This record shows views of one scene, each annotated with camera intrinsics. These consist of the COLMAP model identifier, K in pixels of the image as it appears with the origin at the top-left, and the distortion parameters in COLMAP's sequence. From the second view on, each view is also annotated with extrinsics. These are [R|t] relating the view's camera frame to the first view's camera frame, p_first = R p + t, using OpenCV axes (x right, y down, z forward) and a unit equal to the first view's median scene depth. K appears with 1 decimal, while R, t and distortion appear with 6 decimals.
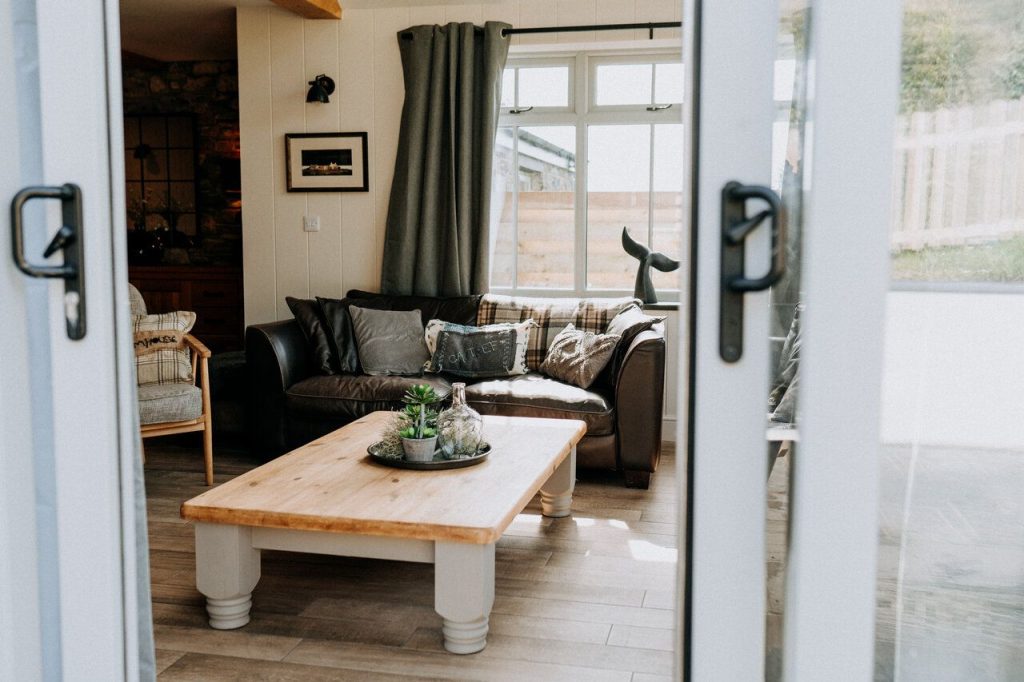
lens RADIAL K [[996.2, 0, 511.5], [0, 996.2, 343.3], [0, 0, 1]] dist [0.017746, 0.000000]
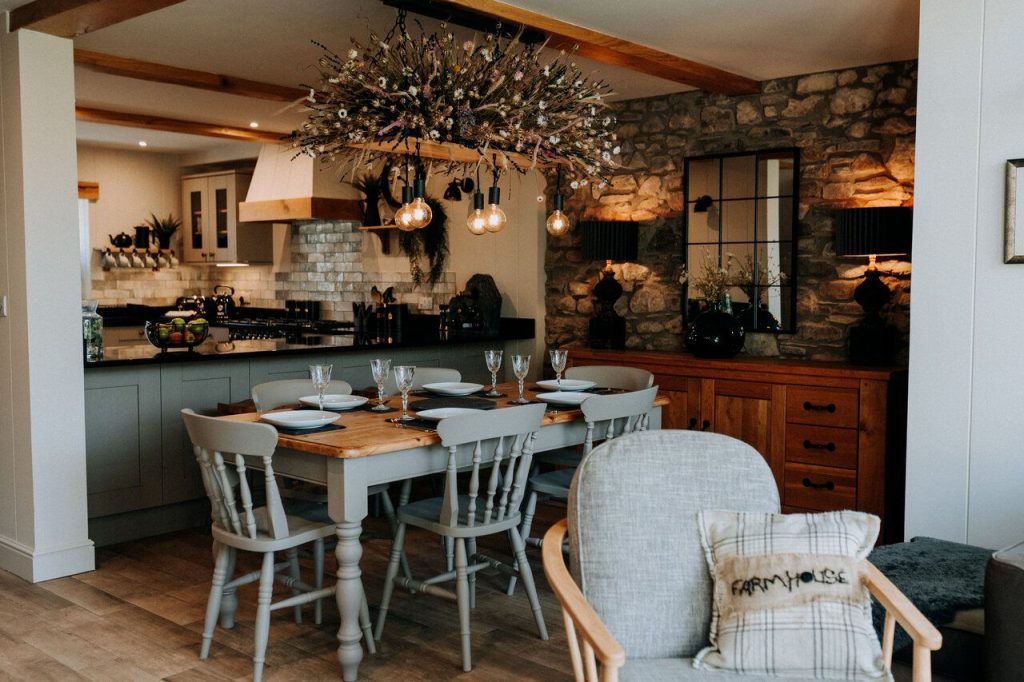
lens RADIAL K [[996.2, 0, 522.3], [0, 996.2, 343.8], [0, 0, 1]] dist [0.017746, 0.000000]
pose [[0.878147, 0.028325, -0.477552, -0.144436], [-0.050779, 0.998125, -0.034174, -0.055619], [0.475688, 0.054259, 0.877939, 0.286334]]
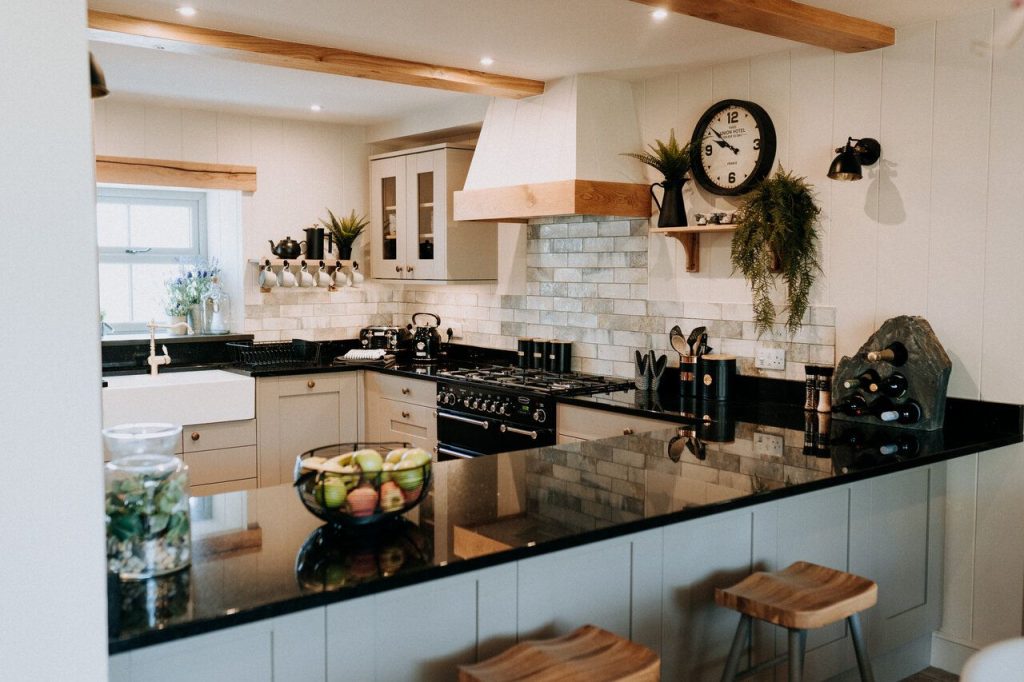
lens RADIAL K [[996.2, 0, 507.0], [0, 996.2, 333.9], [0, 0, 1]] dist [0.017746, 0.000000]
pose [[0.776813, 0.037227, -0.628630, -0.458997], [-0.066536, 0.997515, -0.023148, -0.115524], [0.626206, 0.059808, 0.777360, 0.563296]]
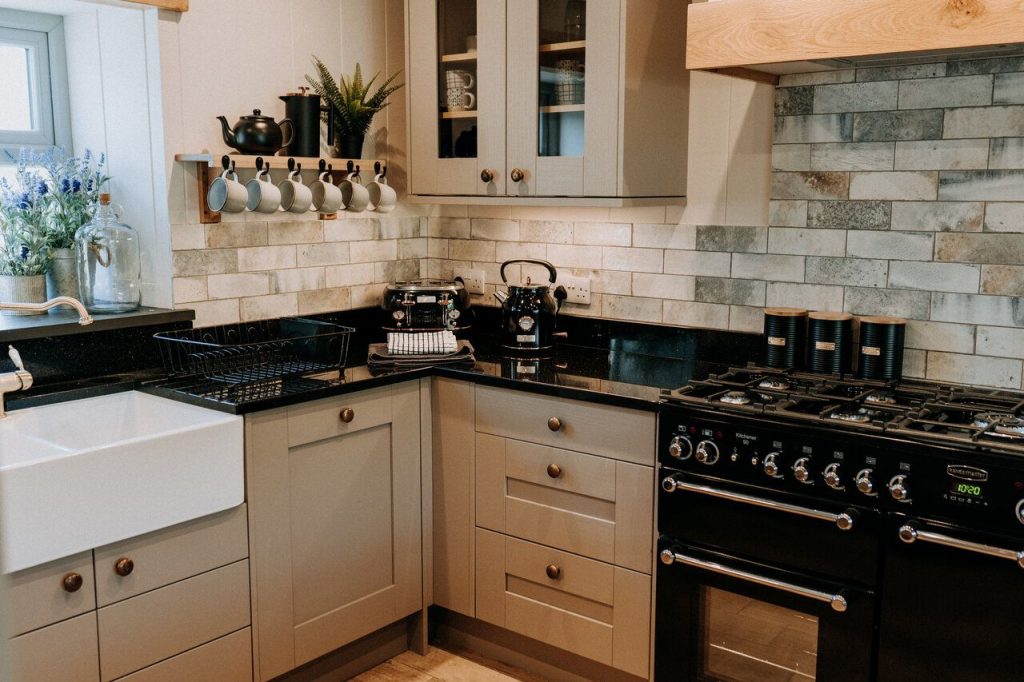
lens RADIAL K [[996.2, 0, 509.1], [0, 996.2, 338.1], [0, 0, 1]] dist [0.017746, 0.000000]
pose [[0.900073, 0.060978, -0.431451, -0.840874], [-0.044723, 0.997859, 0.047730, -0.133491], [0.433438, -0.023665, 0.900873, 0.758750]]
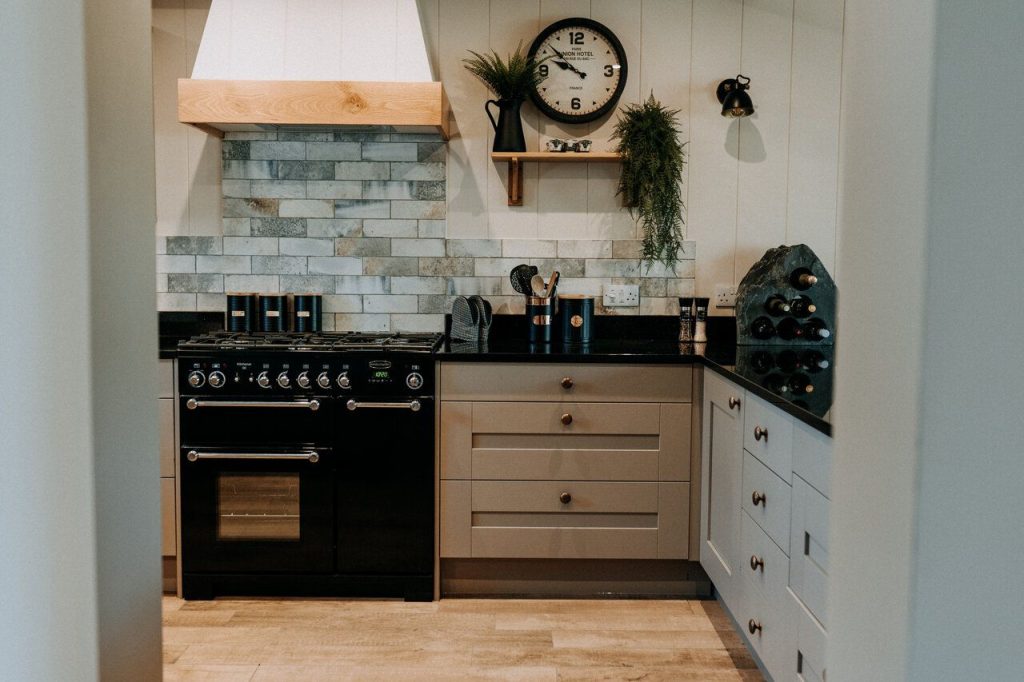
lens RADIAL K [[996.2, 0, 517.2], [0, 996.2, 335.3], [0, 0, 1]] dist [0.017746, 0.000000]
pose [[0.972445, -0.017004, 0.232512, -0.891188], [0.024007, 0.999338, -0.027325, -0.088383], [-0.231894, 0.032154, 0.972210, 0.577327]]
